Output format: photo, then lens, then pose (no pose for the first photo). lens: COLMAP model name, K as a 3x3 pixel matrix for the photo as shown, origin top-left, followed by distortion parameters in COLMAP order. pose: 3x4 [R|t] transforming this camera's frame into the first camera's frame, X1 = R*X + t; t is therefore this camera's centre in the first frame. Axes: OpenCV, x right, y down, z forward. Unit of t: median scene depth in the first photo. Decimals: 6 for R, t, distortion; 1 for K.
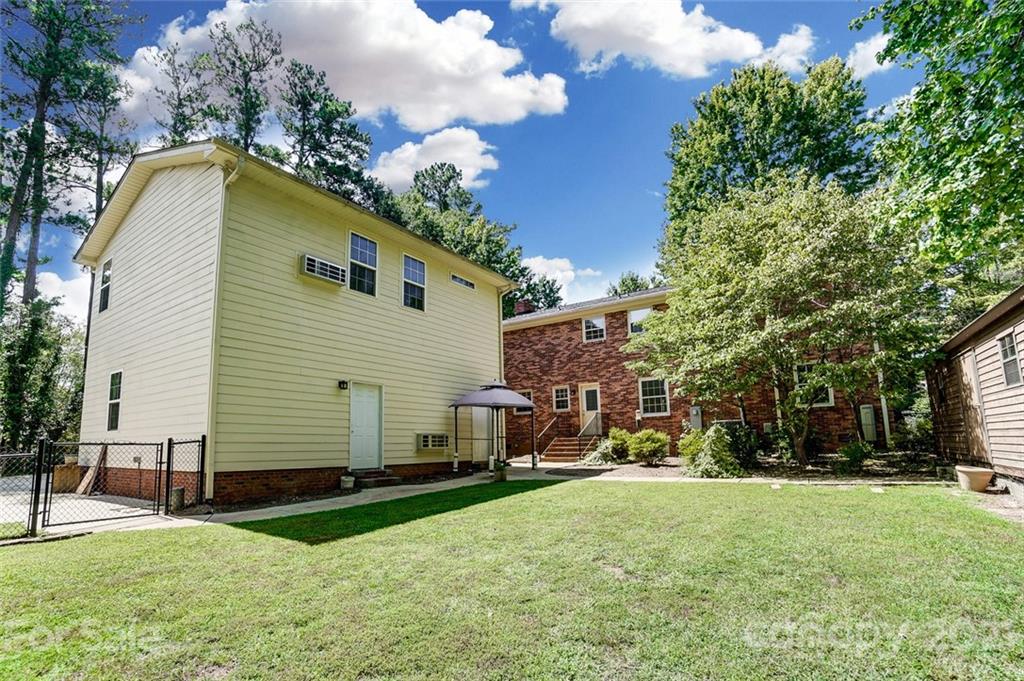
lens RADIAL K [[477.0, 0, 494.4], [0, 477.0, 382.9], [0, 0, 1]] dist [-0.041861, 0.000597]
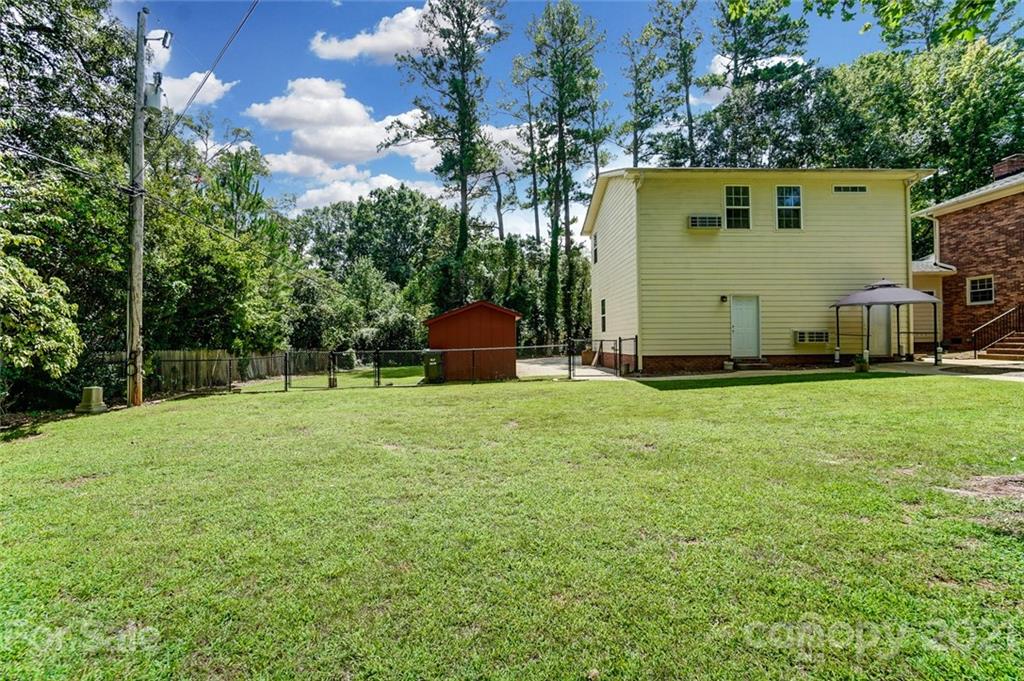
lens RADIAL K [[452.5, 0, 512.0], [0, 452.5, 340.5], [0, 0, 1]] dist [-0.041418, 0.000113]
pose [[0.591333, 0.006628, -0.806400, 0.335143], [0.104680, 0.990875, 0.084906, -0.044895], [0.799605, -0.134621, 0.585243, -0.274589]]
